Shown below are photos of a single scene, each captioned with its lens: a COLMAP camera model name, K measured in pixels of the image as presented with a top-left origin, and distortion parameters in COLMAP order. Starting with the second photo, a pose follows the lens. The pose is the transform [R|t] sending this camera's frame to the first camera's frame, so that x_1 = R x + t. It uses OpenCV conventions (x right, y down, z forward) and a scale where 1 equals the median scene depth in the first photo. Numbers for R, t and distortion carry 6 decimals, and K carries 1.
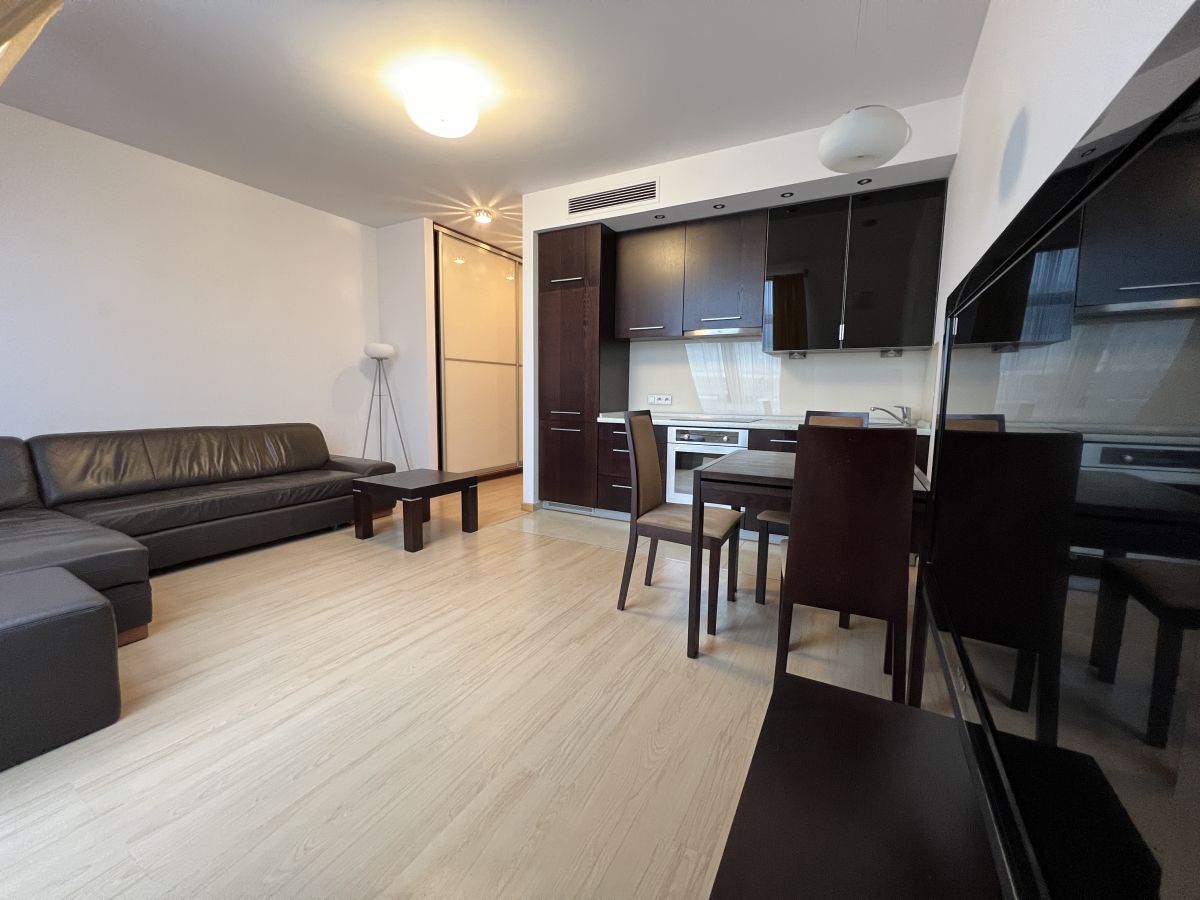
lens RADIAL K [[479.7, 0, 596.2], [0, 479.7, 448.0], [0, 0, 1]] dist [-0.003282, -0.000463]
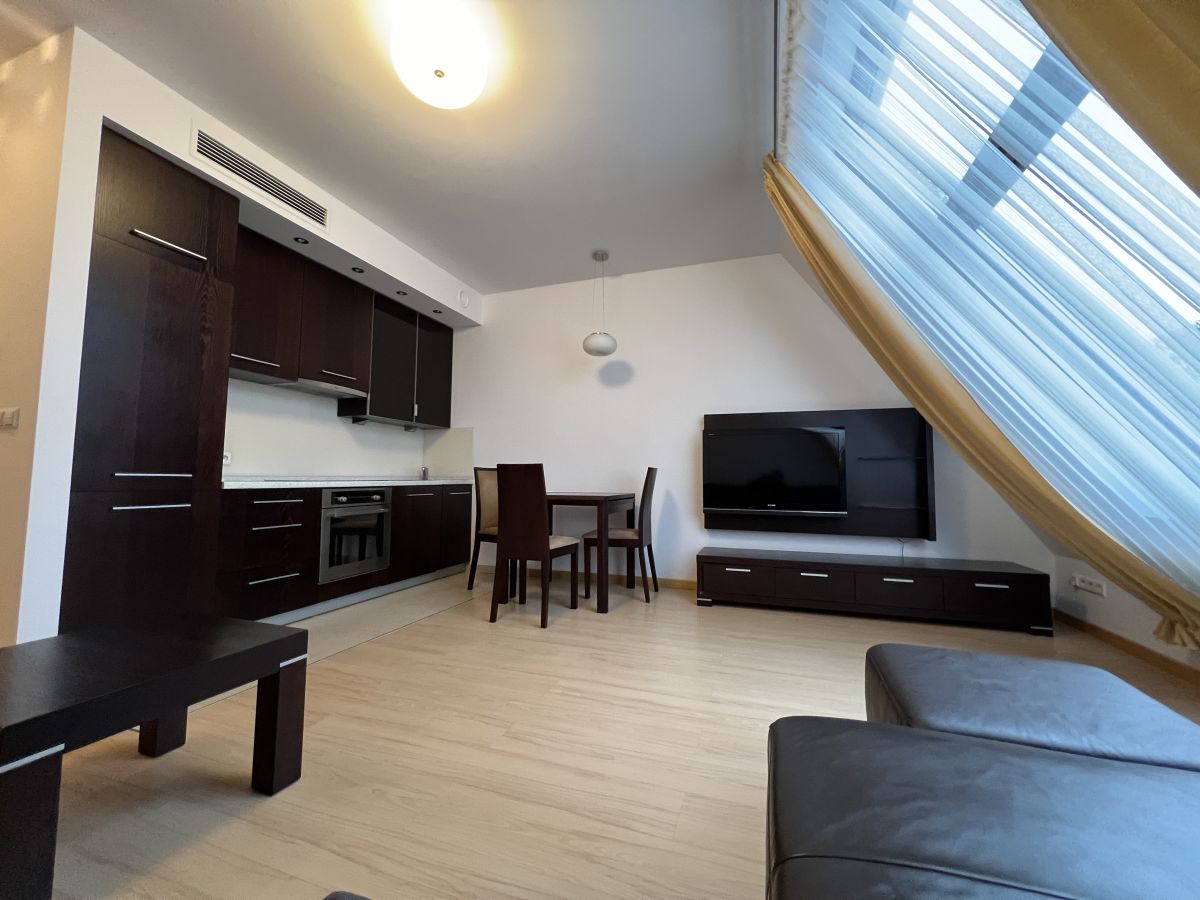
lens RADIAL K [[479.7, 0, 599.0], [0, 479.7, 447.0], [0, 0, 1]] dist [-0.003282, -0.000463]
pose [[-0.172772, 0.053408, 0.983513, -0.874201], [0.103831, 0.993953, -0.035735, -0.043333], [-0.979474, 0.095946, -0.177272, 0.767201]]
